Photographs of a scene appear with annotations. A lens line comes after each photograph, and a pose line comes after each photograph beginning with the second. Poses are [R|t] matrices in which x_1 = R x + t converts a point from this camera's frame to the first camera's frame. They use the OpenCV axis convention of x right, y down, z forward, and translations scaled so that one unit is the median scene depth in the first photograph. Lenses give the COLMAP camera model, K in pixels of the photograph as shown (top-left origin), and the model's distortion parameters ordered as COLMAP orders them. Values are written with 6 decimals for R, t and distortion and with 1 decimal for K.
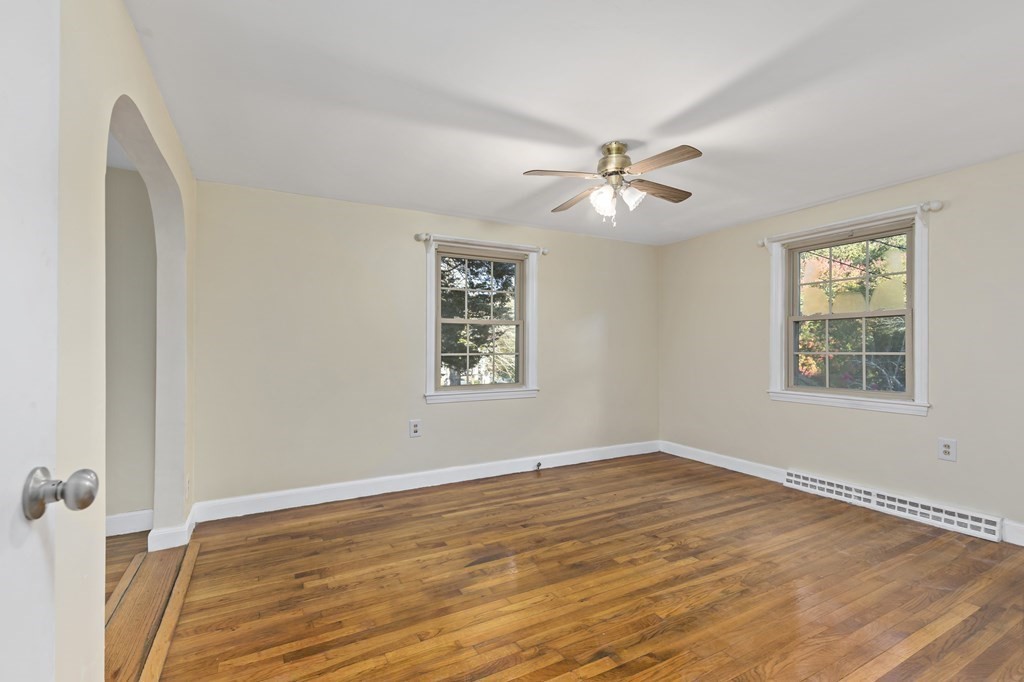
lens RADIAL K [[476.3, 0, 513.5], [0, 476.3, 352.8], [0, 0, 1]] dist [0.009068, -0.000295]
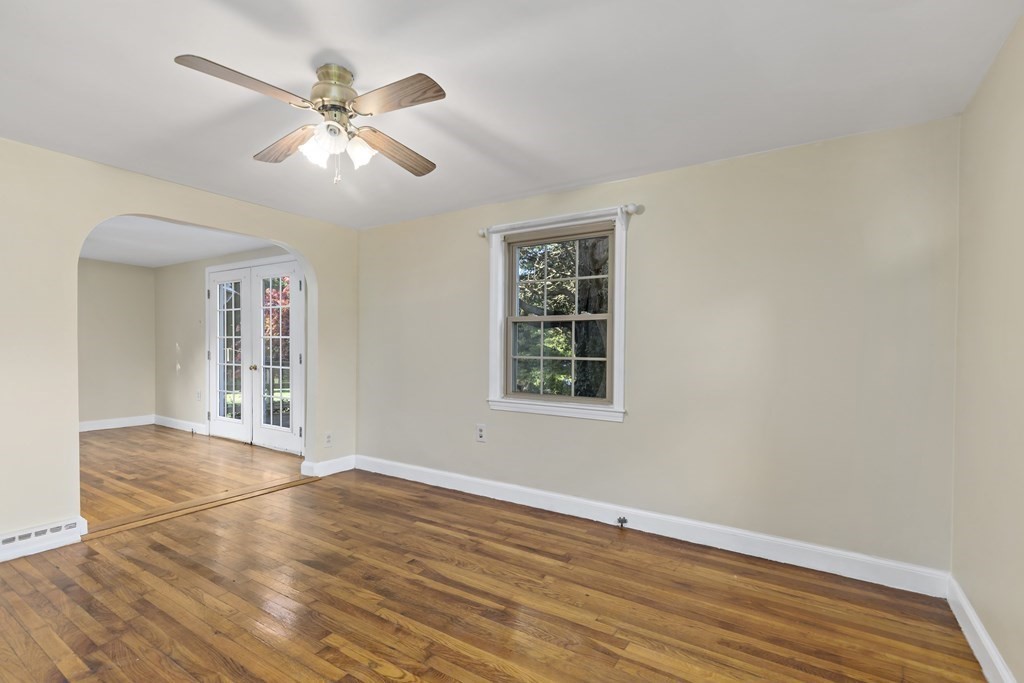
lens RADIAL K [[476.3, 0, 513.5], [0, 476.3, 353.3], [0, 0, 1]] dist [0.009068, -0.000295]
pose [[0.470281, 0.019572, -0.882299, 0.760638], [-0.023936, 0.999669, 0.009417, -0.015140], [0.882192, 0.016690, 0.470594, 0.681227]]
